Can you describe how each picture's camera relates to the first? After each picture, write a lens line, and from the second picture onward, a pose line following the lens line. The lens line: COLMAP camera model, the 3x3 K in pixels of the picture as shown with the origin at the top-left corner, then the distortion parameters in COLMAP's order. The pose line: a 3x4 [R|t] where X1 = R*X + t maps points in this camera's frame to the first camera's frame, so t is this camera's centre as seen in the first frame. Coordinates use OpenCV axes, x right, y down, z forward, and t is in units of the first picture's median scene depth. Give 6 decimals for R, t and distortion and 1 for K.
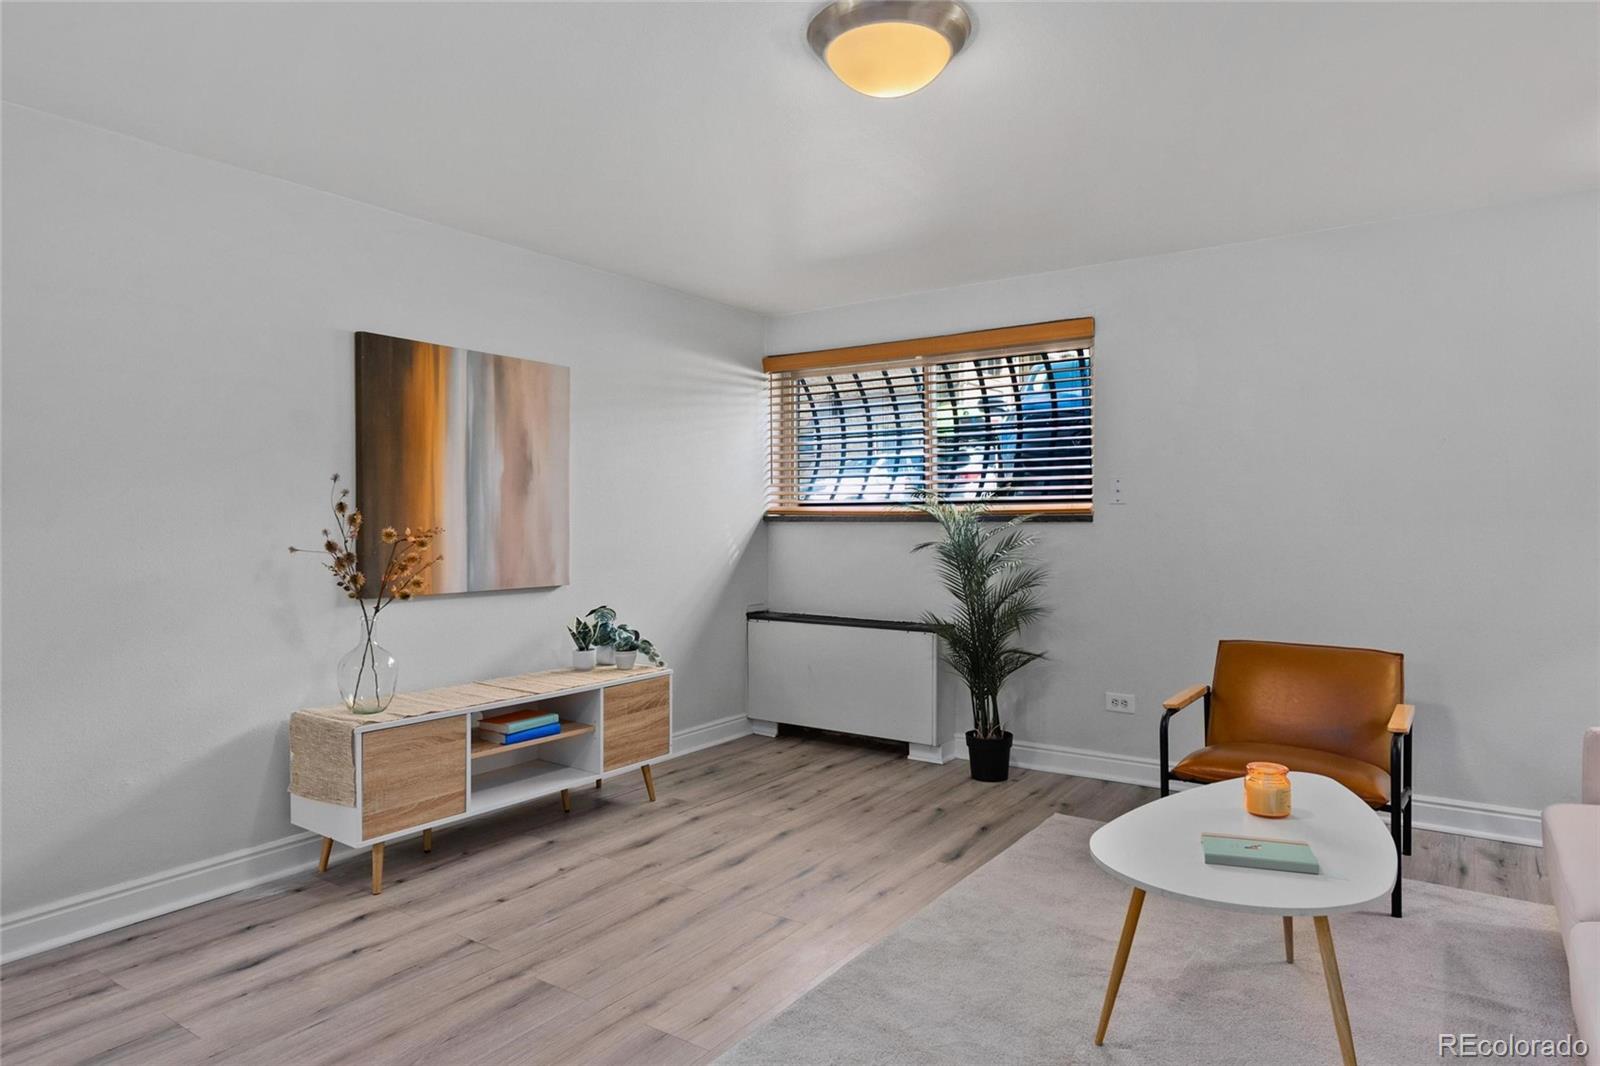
lens RADIAL K [[959.8, 0, 784.6], [0, 959.8, 534.7], [0, 0, 1]] dist [0.033023, -0.000114]
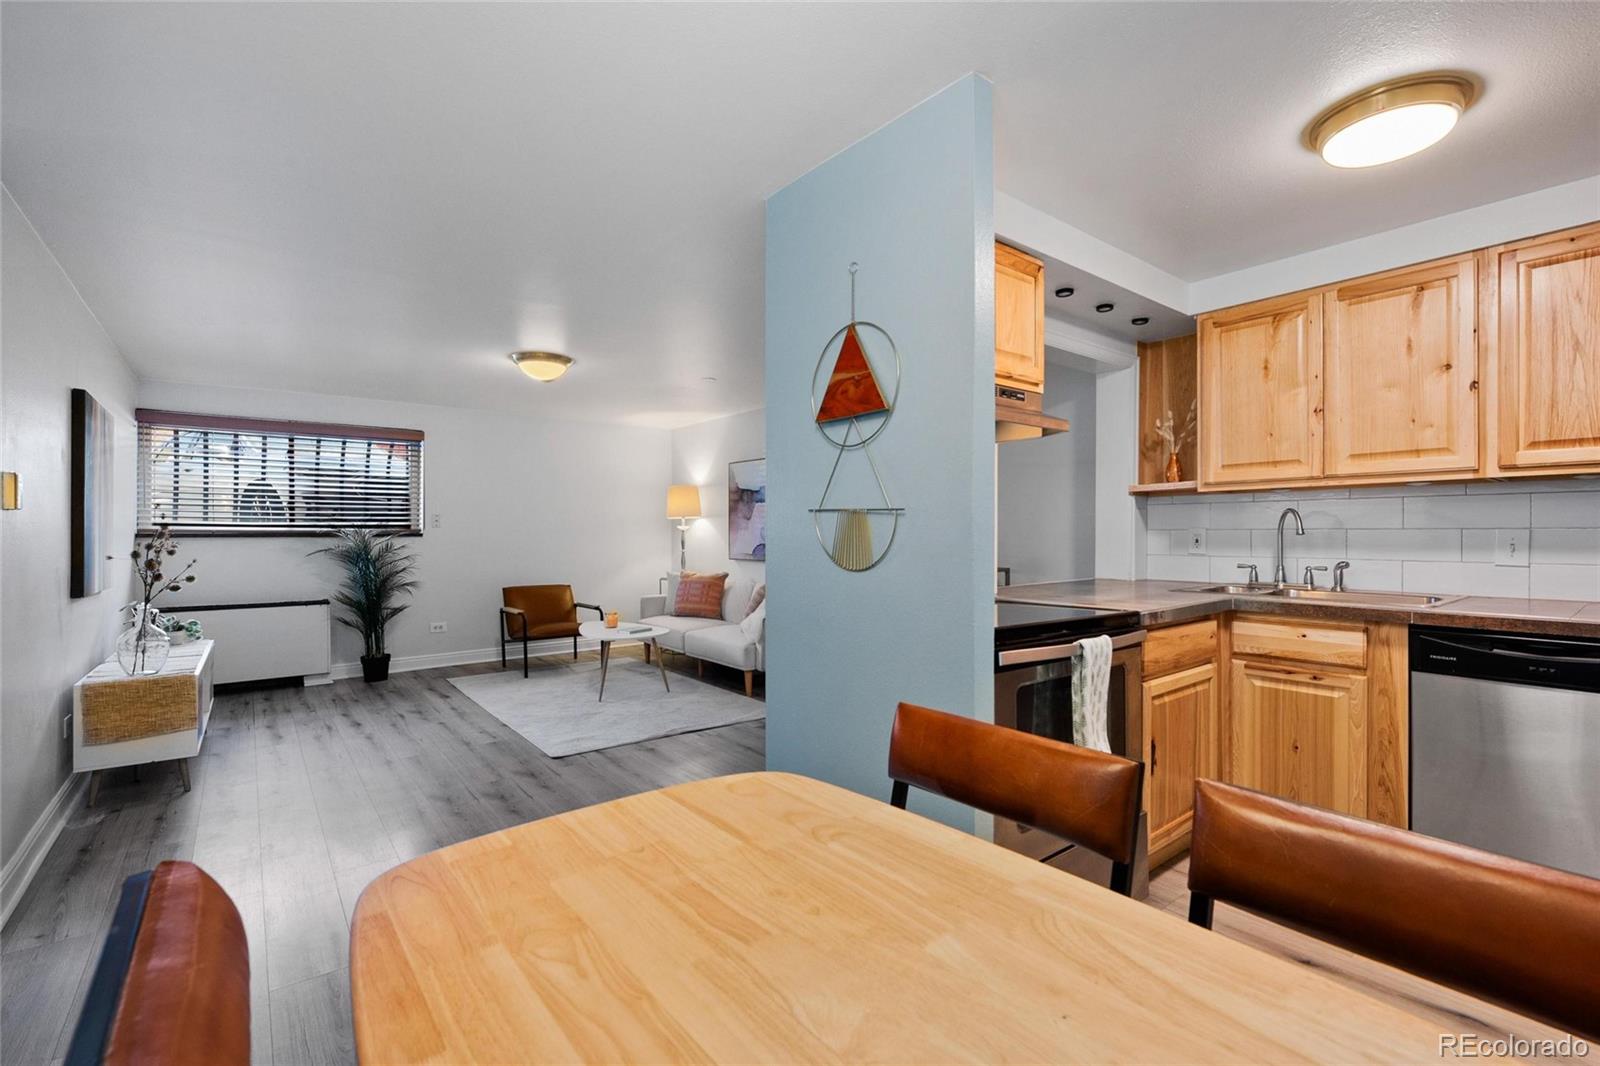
lens RADIAL K [[731.4, 0, 801.4], [0, 731.4, 508.6], [0, 0, 1]] dist [-0.000006, -0.000439]
pose [[0.275248, 0.033750, 0.960781, -1.009729], [0.022310, 0.998890, -0.041480, 0.009524], [-0.961114, 0.032852, 0.274189, -0.165598]]
